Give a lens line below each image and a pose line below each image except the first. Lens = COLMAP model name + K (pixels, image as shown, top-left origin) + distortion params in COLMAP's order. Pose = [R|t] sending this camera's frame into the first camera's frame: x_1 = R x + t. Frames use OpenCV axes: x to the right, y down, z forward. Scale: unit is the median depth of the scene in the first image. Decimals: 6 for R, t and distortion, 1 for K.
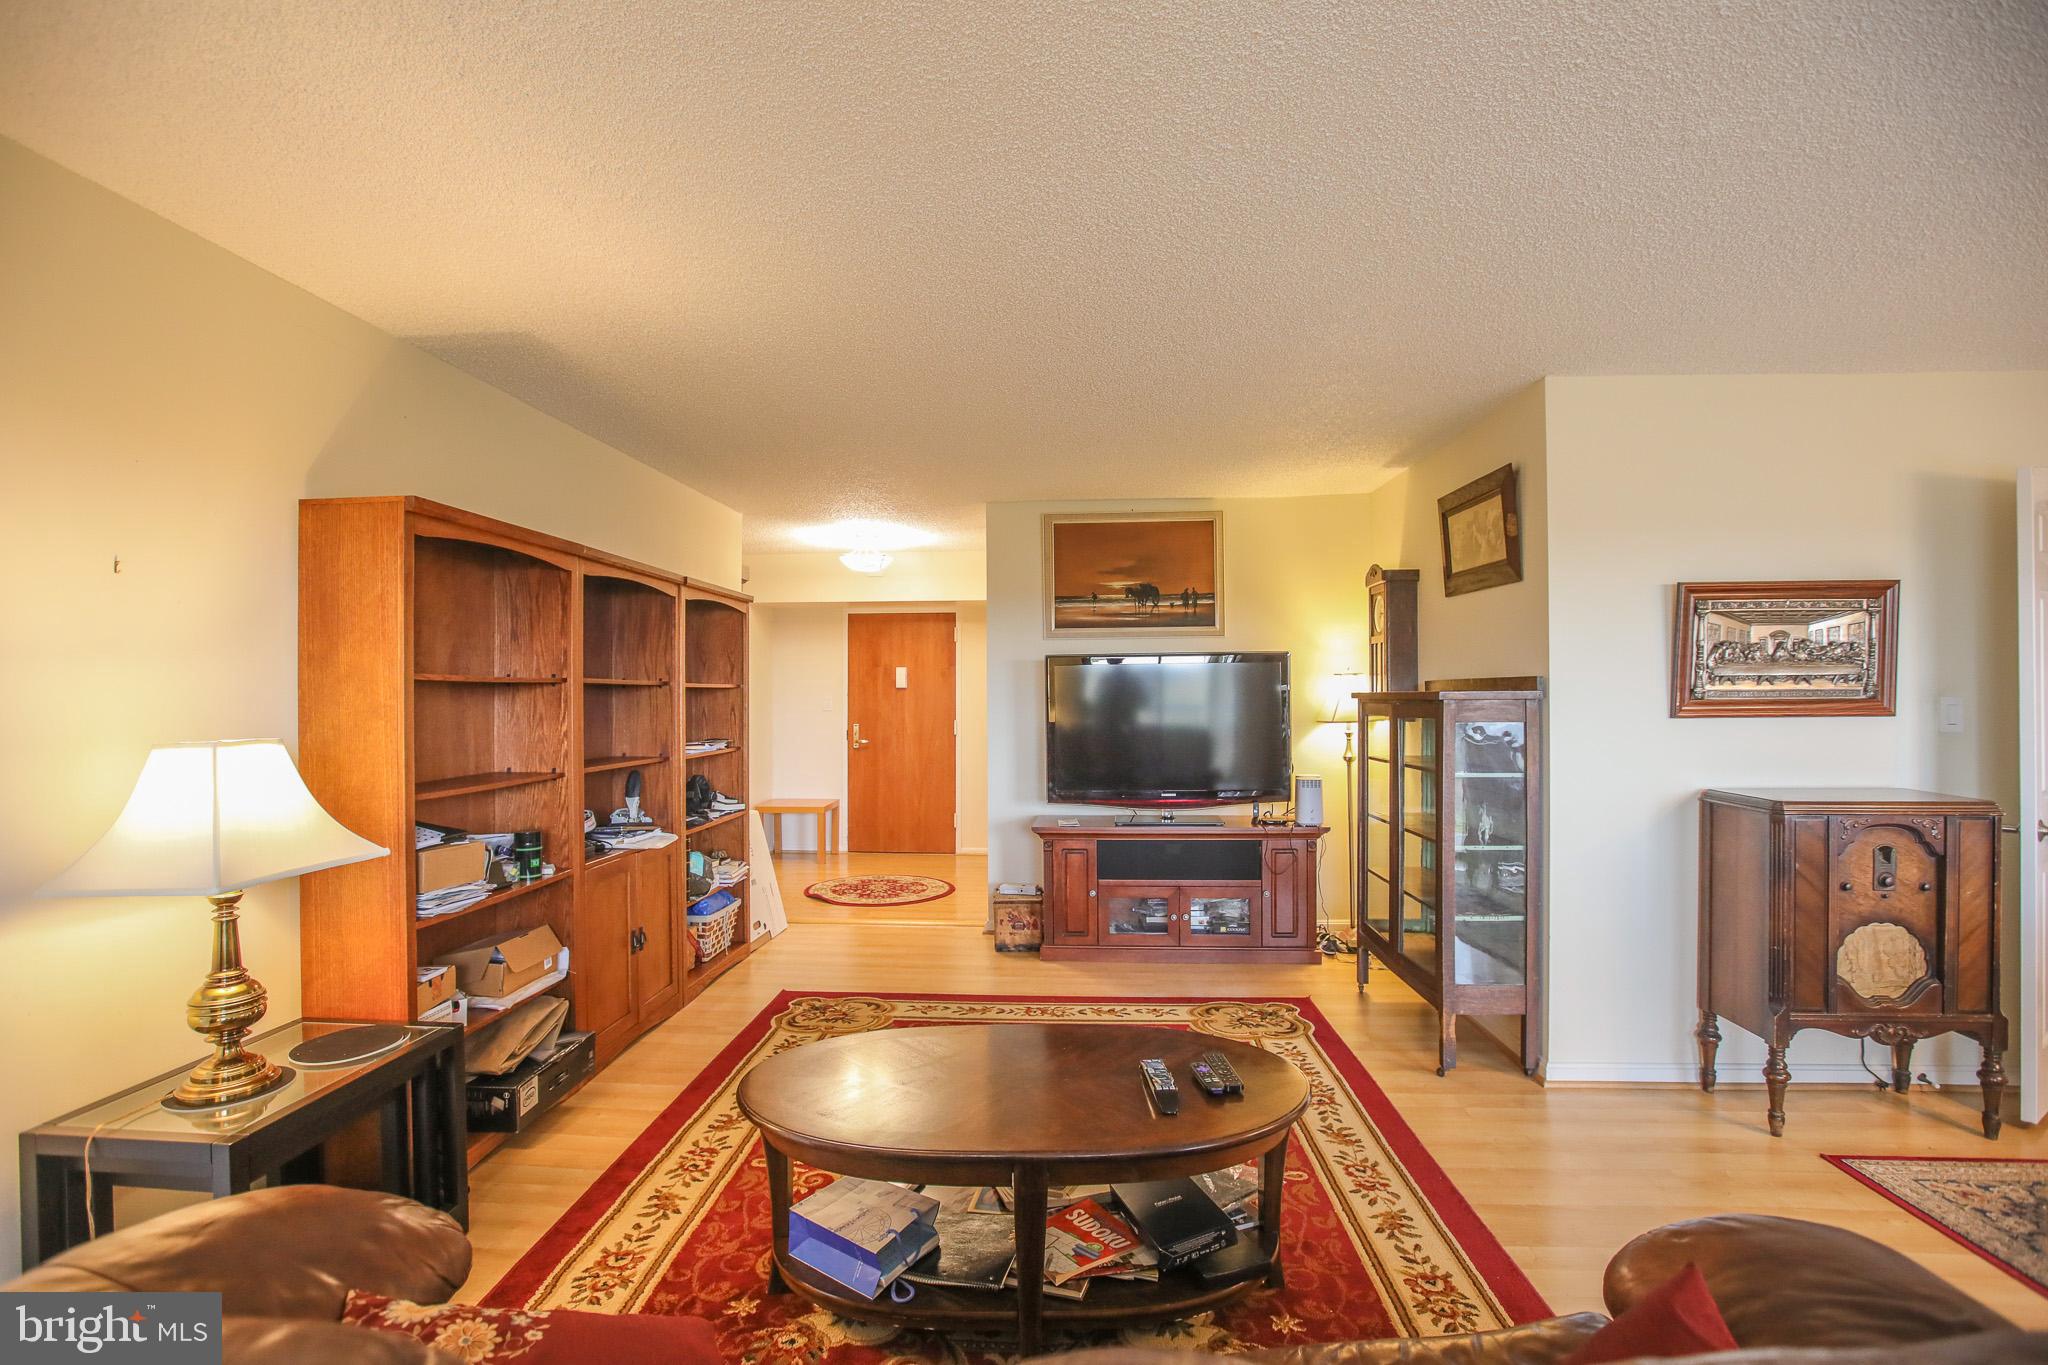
lens RADIAL K [[965.4, 0, 1024.0], [0, 965.4, 682.5], [0, 0, 1]] dist [-0.070357, 0.047042]
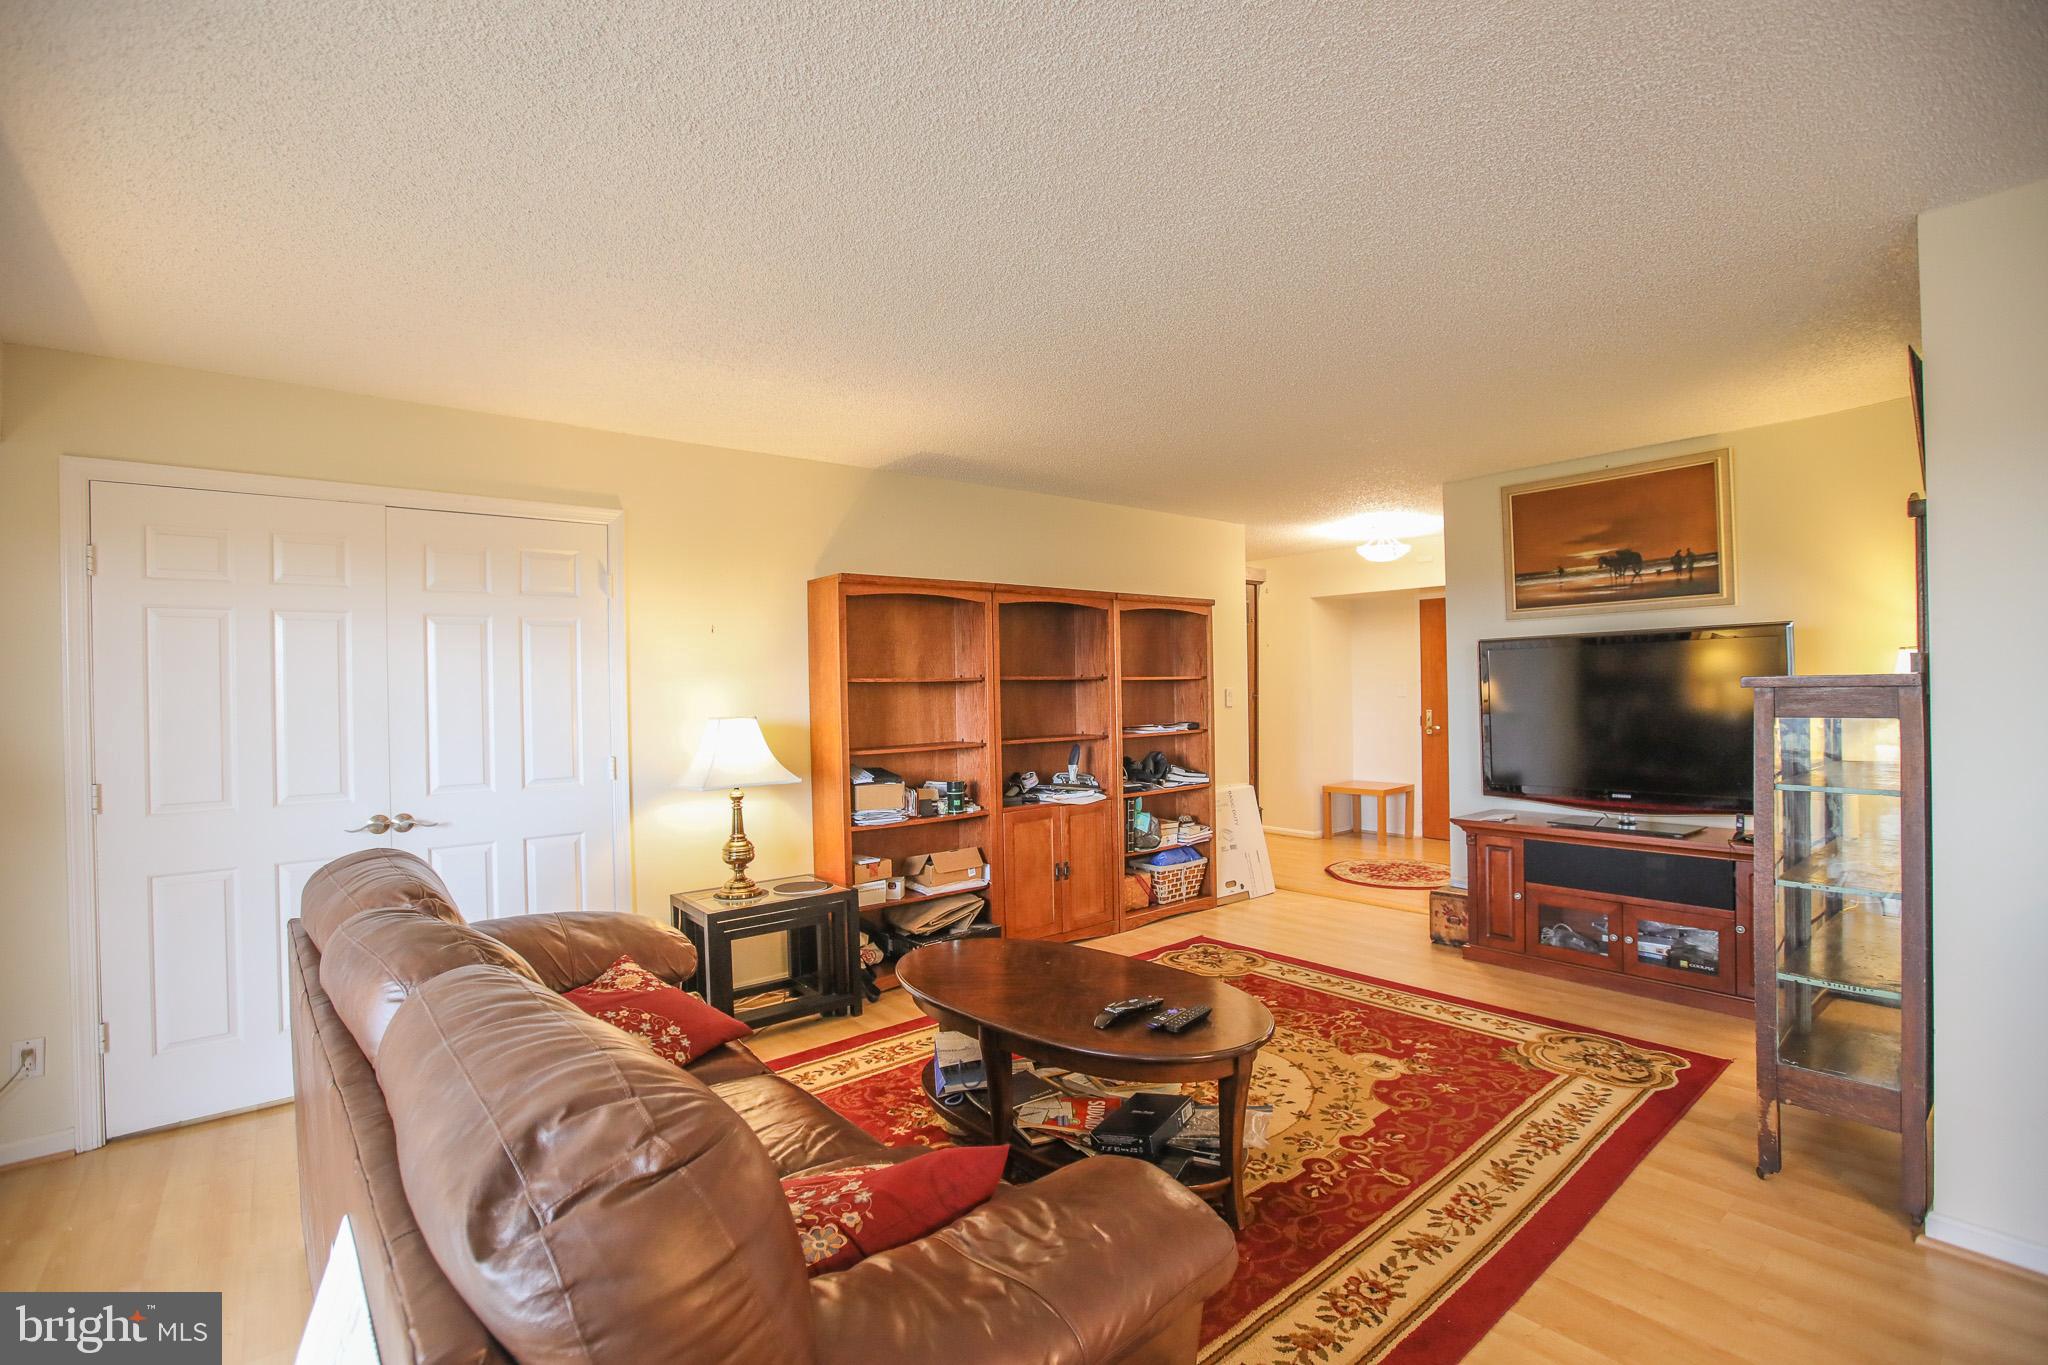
lens RADIAL K [[965.4, 0, 1024.0], [0, 965.4, 682.5], [0, 0, 1]] dist [-0.070357, 0.047042]
pose [[0.676131, -0.010461, -0.736707, 0.507148], [0.023603, 0.999694, 0.007466, -0.004663], [0.736404, -0.022437, 0.676170, 0.047863]]
